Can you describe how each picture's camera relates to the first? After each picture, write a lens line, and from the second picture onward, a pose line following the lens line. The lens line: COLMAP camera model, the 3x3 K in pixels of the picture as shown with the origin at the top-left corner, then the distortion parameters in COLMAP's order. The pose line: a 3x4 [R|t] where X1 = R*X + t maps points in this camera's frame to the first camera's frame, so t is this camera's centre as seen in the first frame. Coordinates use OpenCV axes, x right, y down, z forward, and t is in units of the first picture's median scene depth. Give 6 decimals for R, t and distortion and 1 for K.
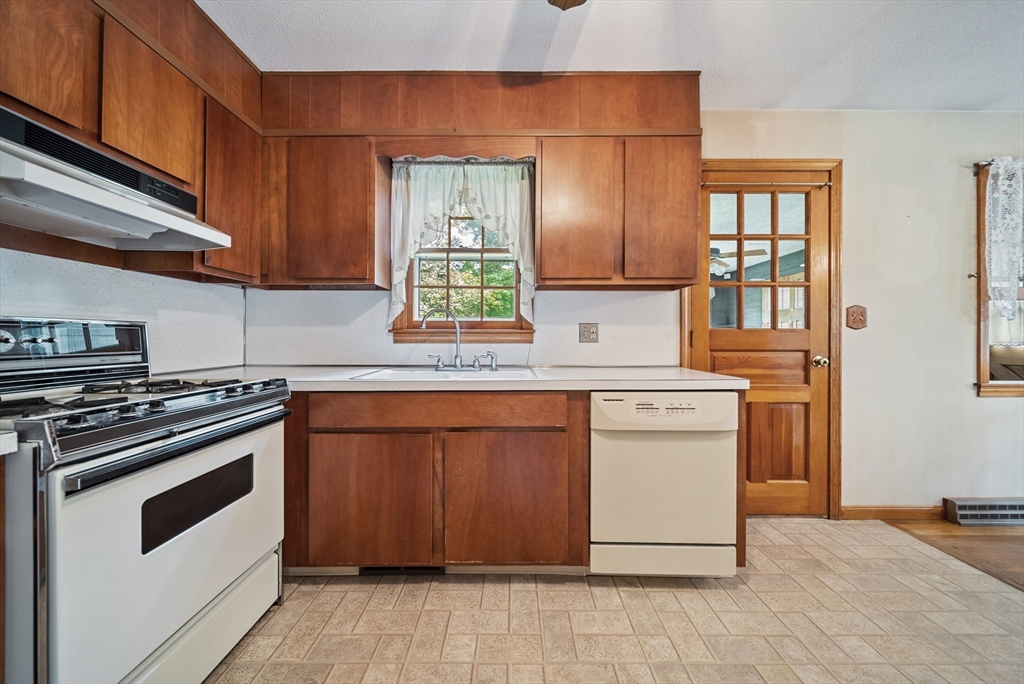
lens RADIAL K [[361.8, 0, 513.0], [0, 361.8, 342.1], [0, 0, 1]] dist [-0.001280, -0.000460]
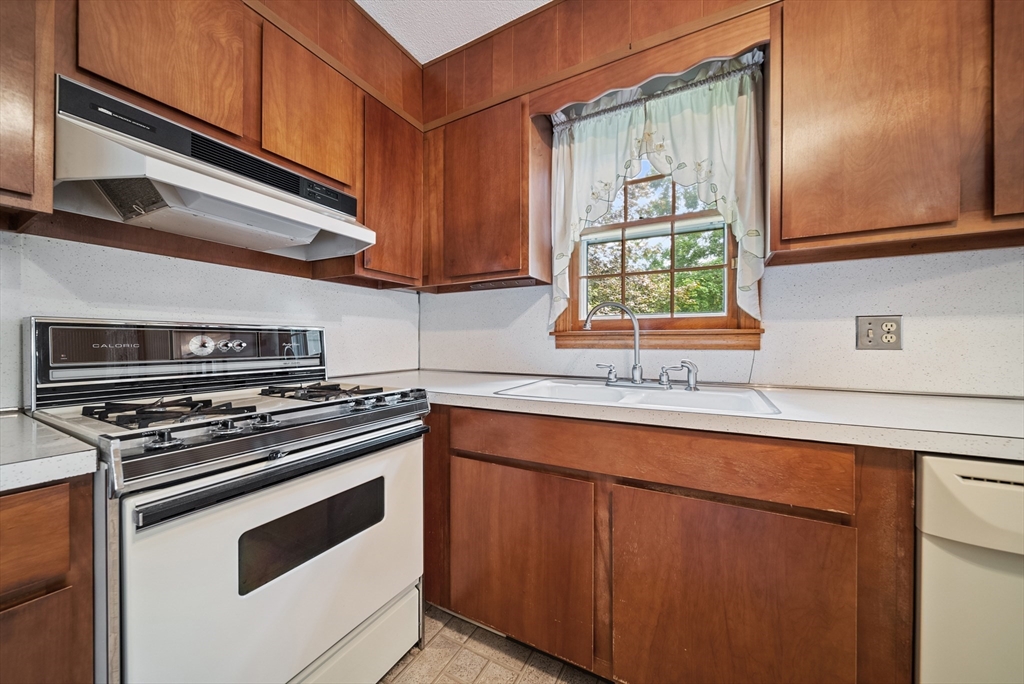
lens RADIAL K [[361.8, 0, 513.0], [0, 361.8, 342.1], [0, 0, 1]] dist [-0.001280, -0.000460]
pose [[0.876795, -0.001834, -0.480861, -0.027594], [-0.003693, 0.999938, -0.010548, -0.003279], [0.480850, 0.011025, 0.876734, 0.320039]]
